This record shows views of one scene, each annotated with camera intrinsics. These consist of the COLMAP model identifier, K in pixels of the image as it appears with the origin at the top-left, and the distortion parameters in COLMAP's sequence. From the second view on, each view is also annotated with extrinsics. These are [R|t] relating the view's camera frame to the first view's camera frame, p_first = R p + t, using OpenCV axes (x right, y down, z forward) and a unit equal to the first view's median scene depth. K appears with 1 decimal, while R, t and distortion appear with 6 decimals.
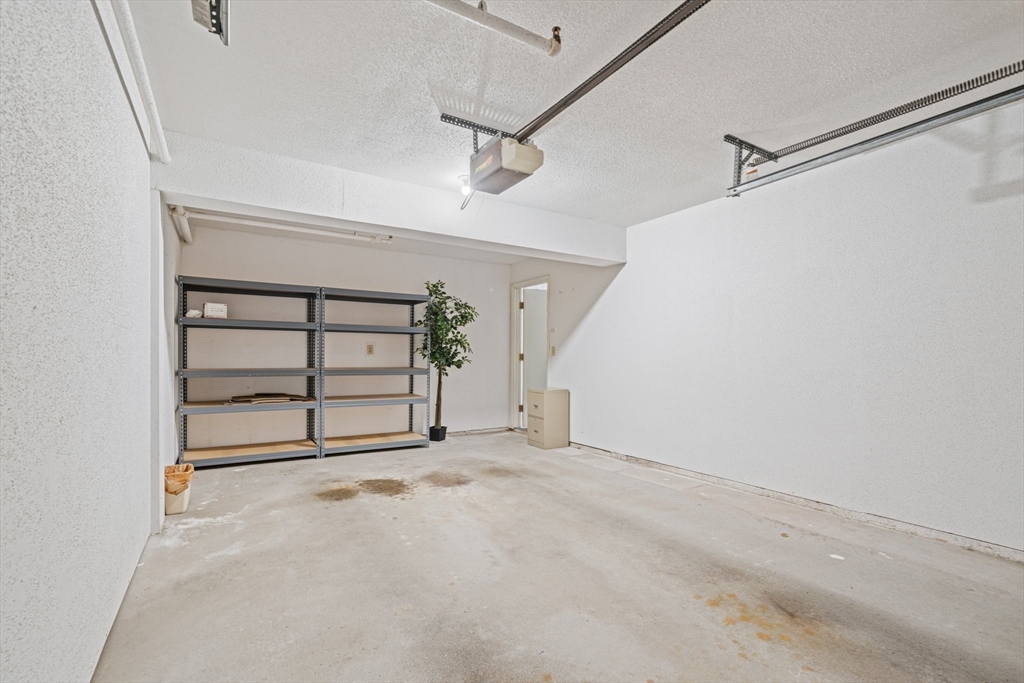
lens RADIAL K [[463.9, 0, 508.6], [0, 463.9, 350.7], [0, 0, 1]] dist [0.000378, 0.000192]
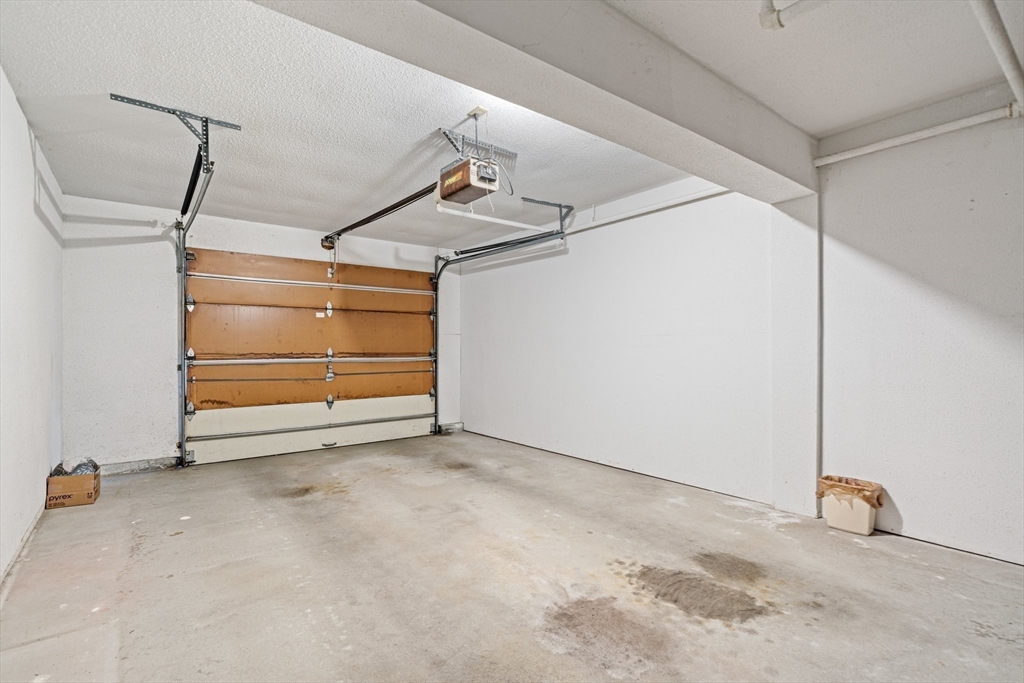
lens RADIAL K [[465.8, 0, 512.0], [0, 465.8, 341.5], [0, 0, 1]] dist [0.000721, 0.000181]
pose [[-0.993373, -0.002505, -0.114911, 0.007020], [0.000968, 0.999544, -0.030165, 0.020670], [0.114934, -0.030076, -0.992918, 1.831409]]
